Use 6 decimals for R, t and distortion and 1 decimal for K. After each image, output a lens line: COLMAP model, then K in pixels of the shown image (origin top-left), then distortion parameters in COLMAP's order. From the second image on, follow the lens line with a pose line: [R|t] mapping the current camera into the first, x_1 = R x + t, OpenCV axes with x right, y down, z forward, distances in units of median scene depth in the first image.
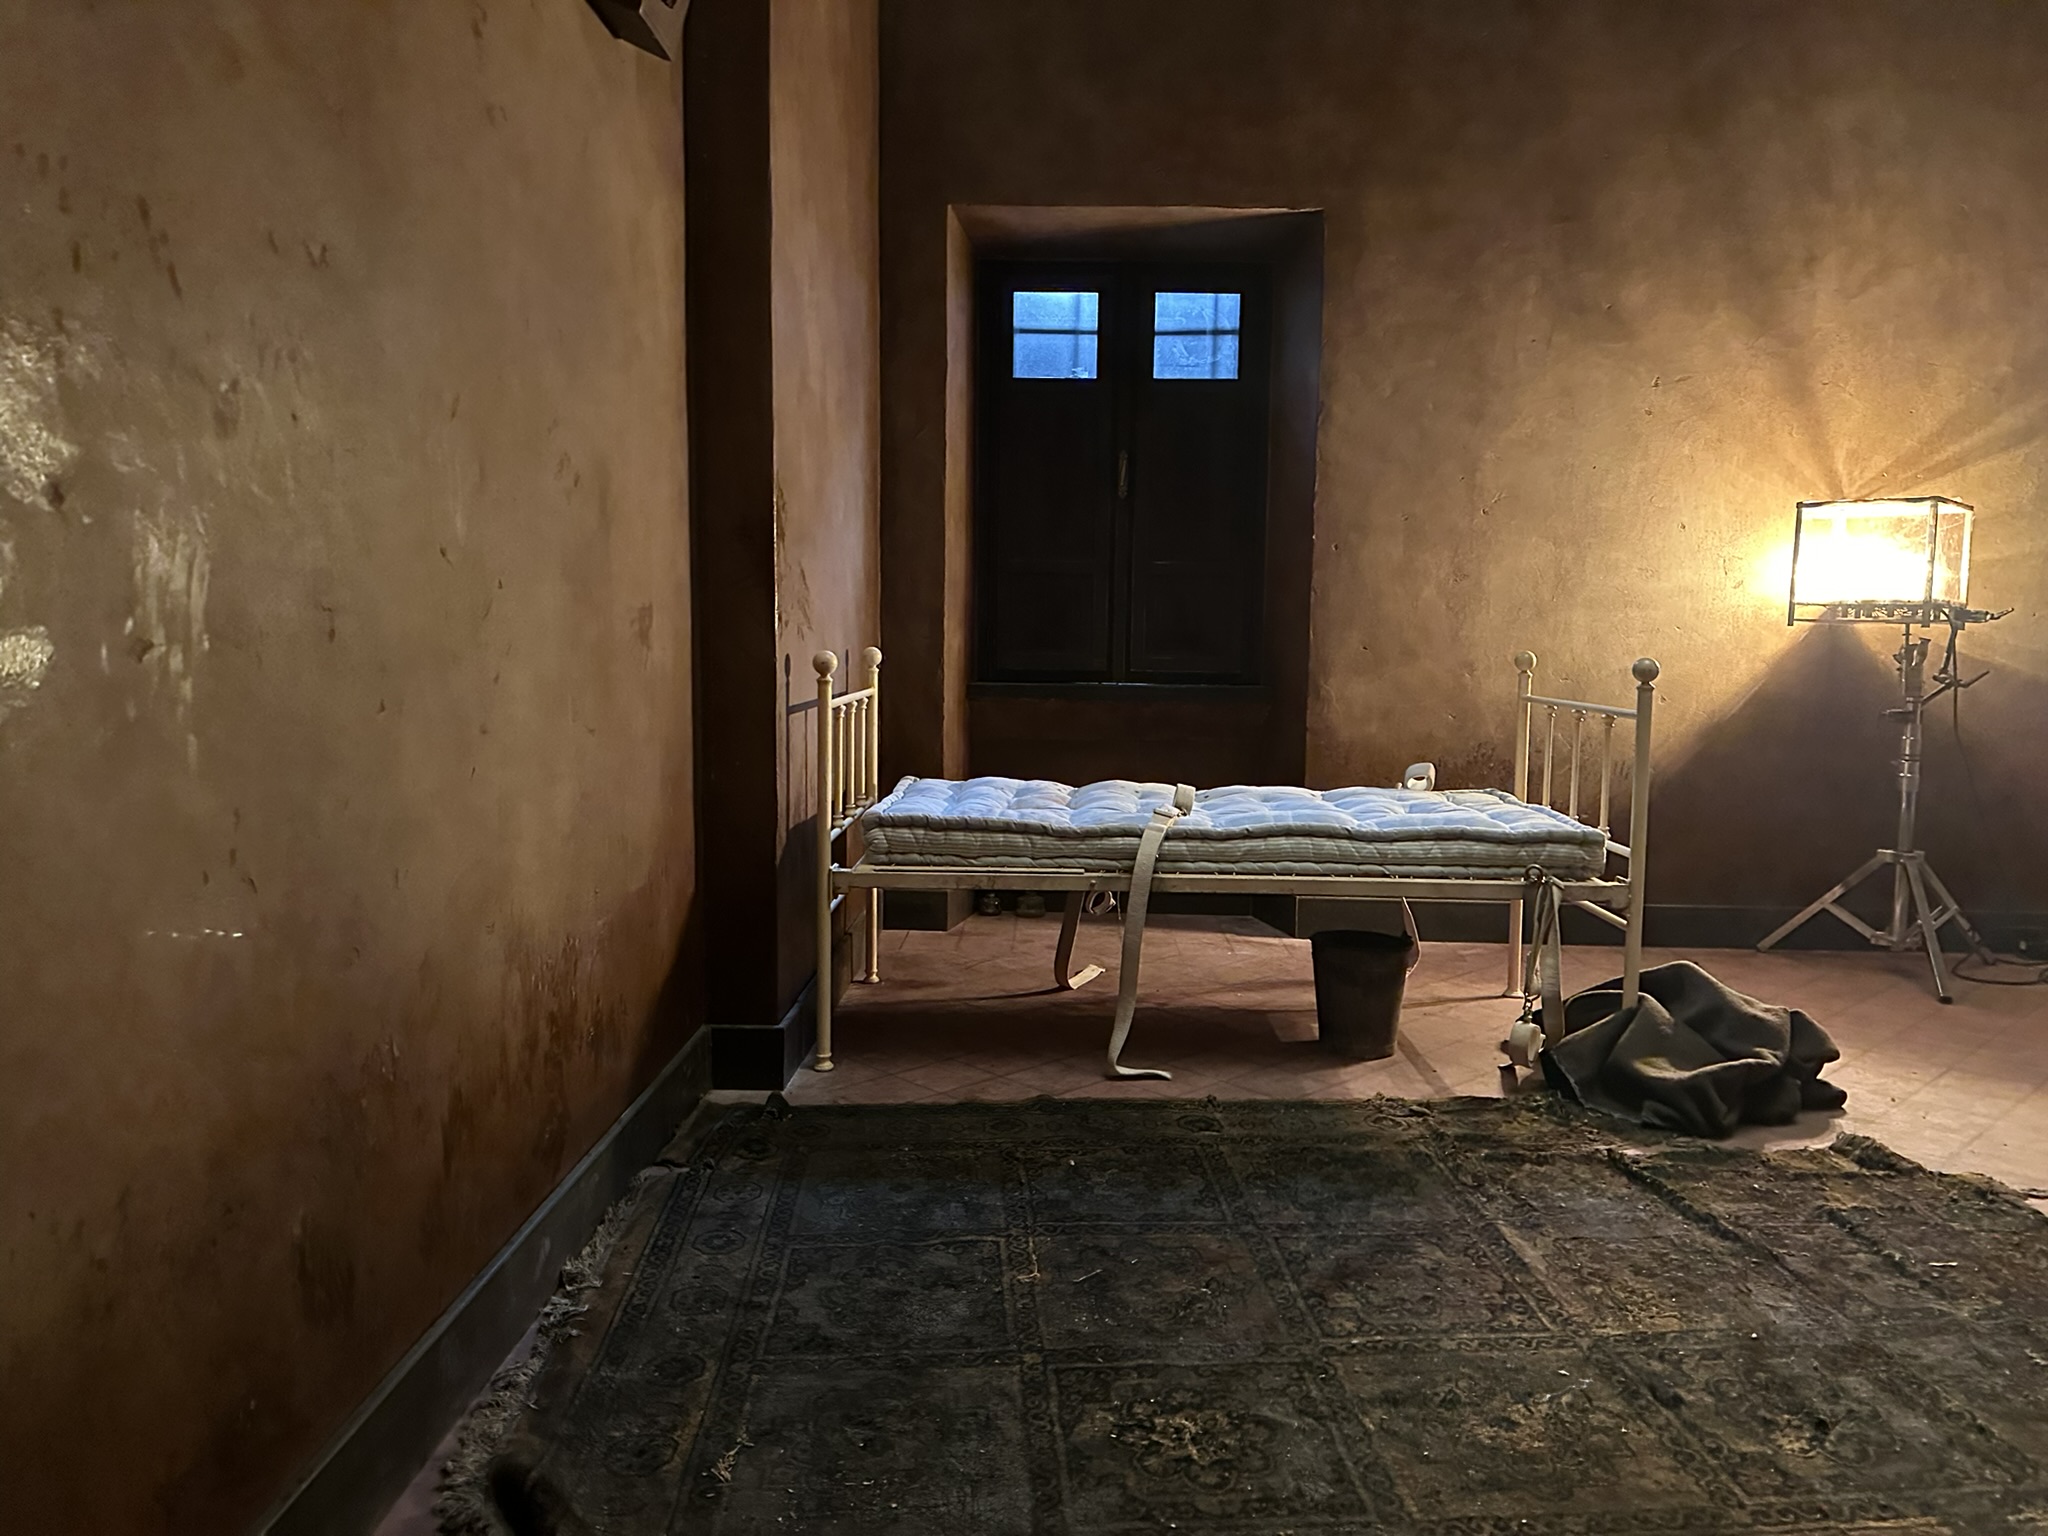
lens RADIAL K [[1434.4, 0, 1020.3], [0, 1434.4, 757.7], [0, 0, 1]] dist [0.070466, -0.088808]
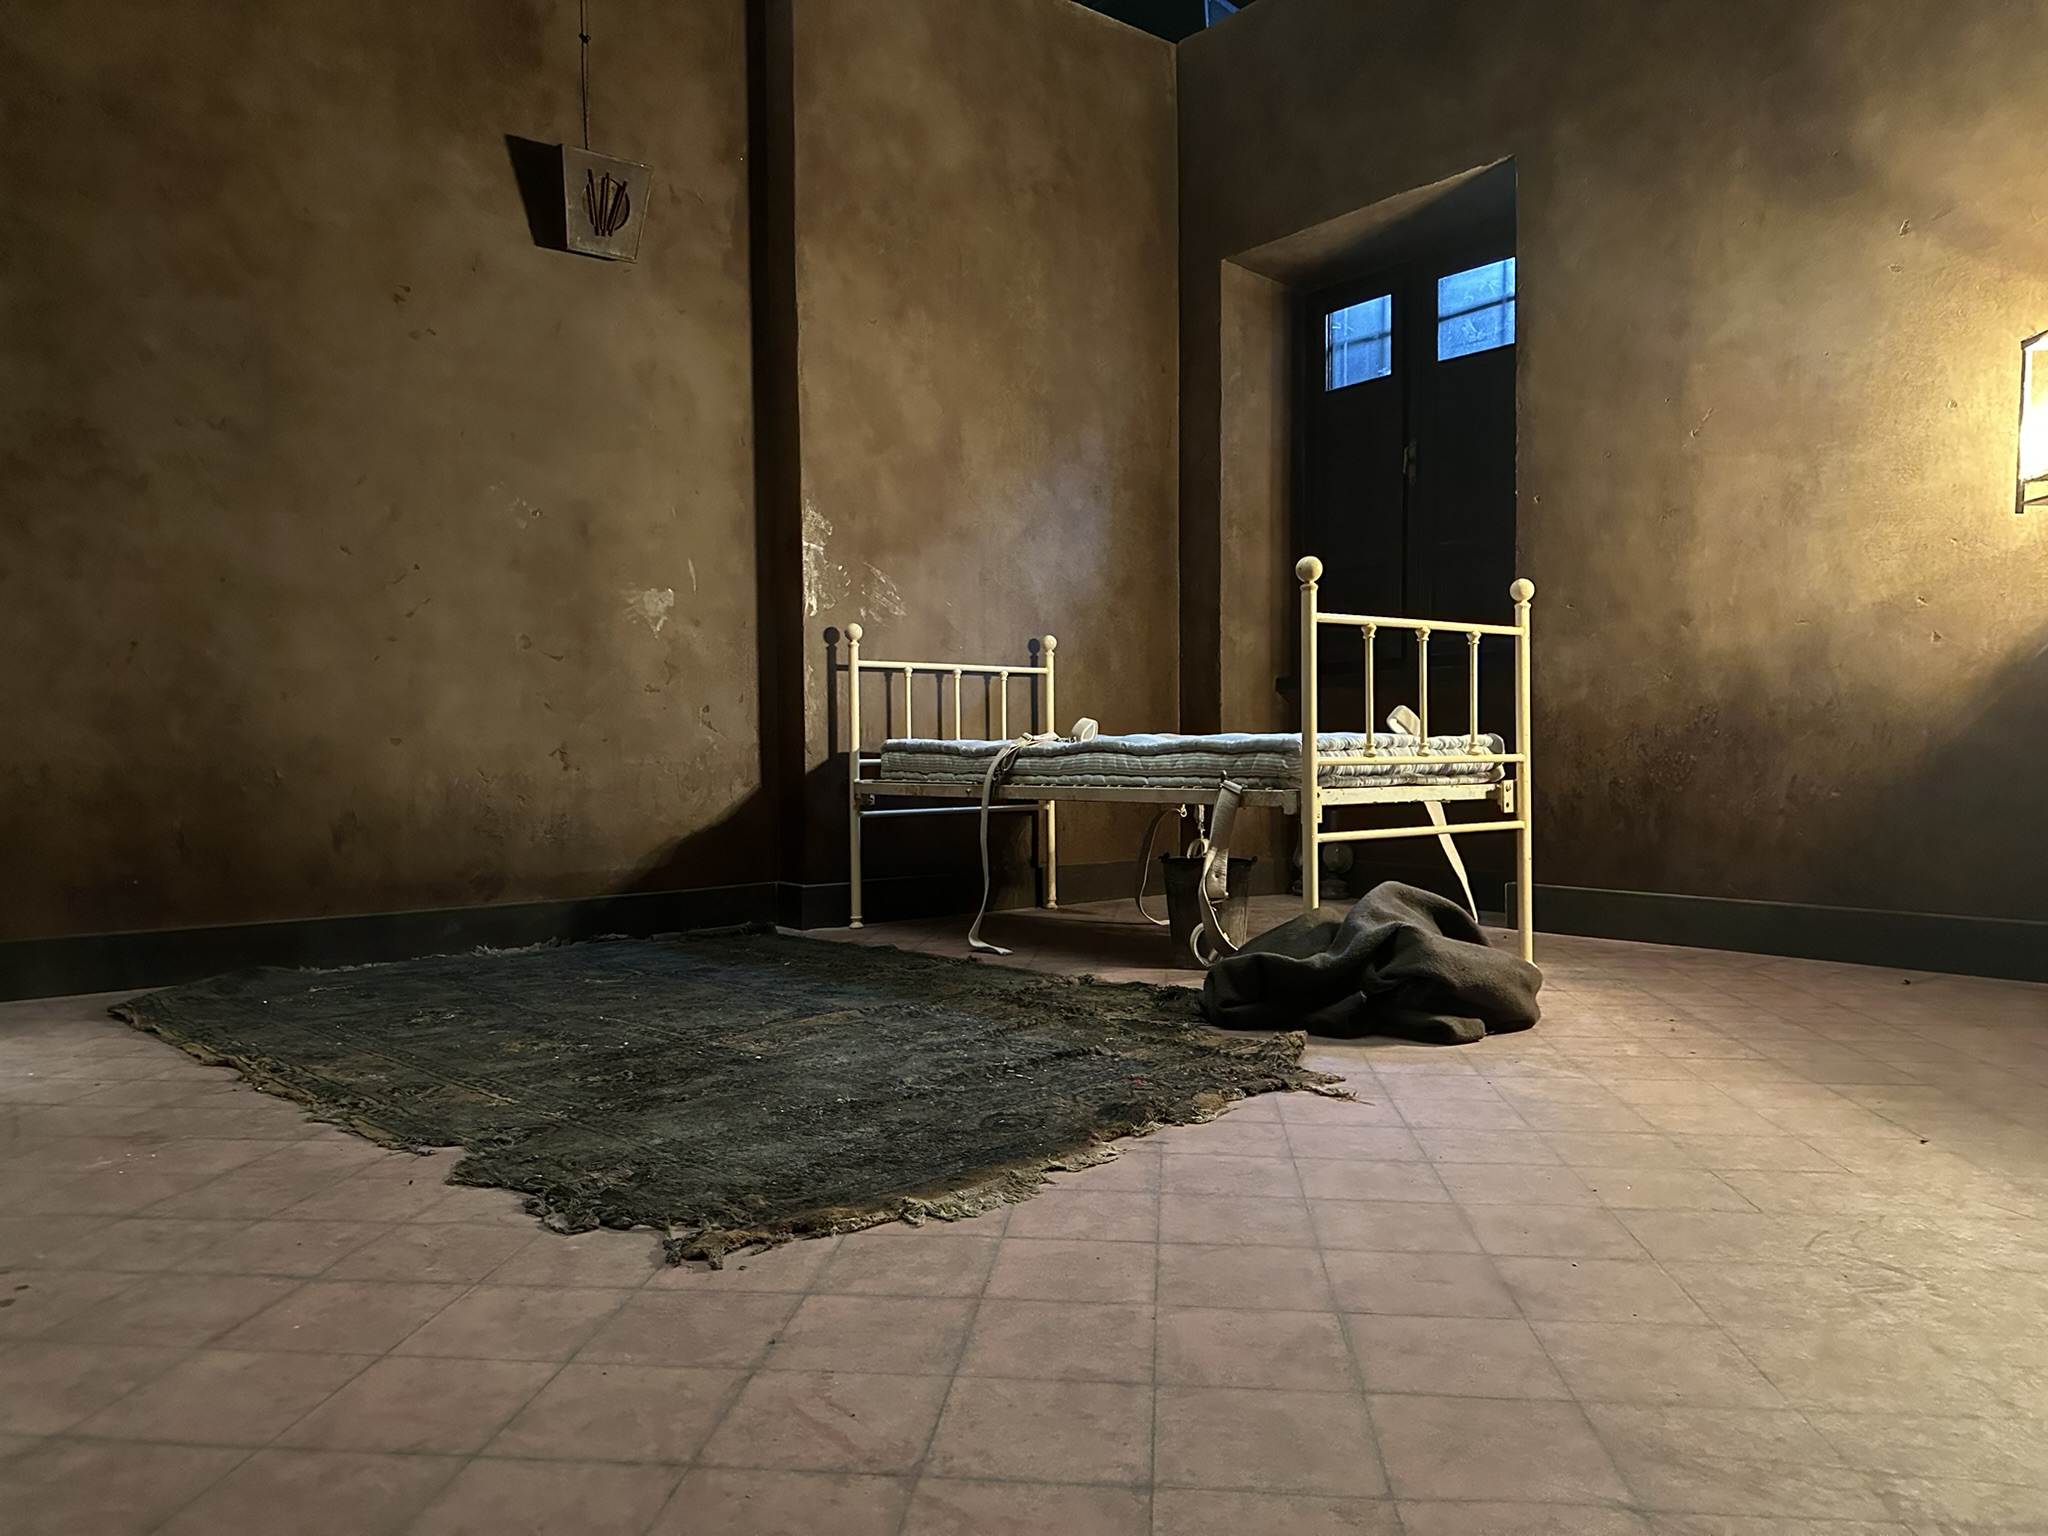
lens RADIAL K [[1434.4, 0, 1011.5], [0, 1434.4, 773.3], [0, 0, 1]] dist [0.070466, -0.088808]
pose [[0.643390, -0.006318, -0.765513, 0.712950], [-0.051100, 0.997381, -0.051180, 0.093190], [0.763831, 0.072046, 0.641382, 0.160487]]
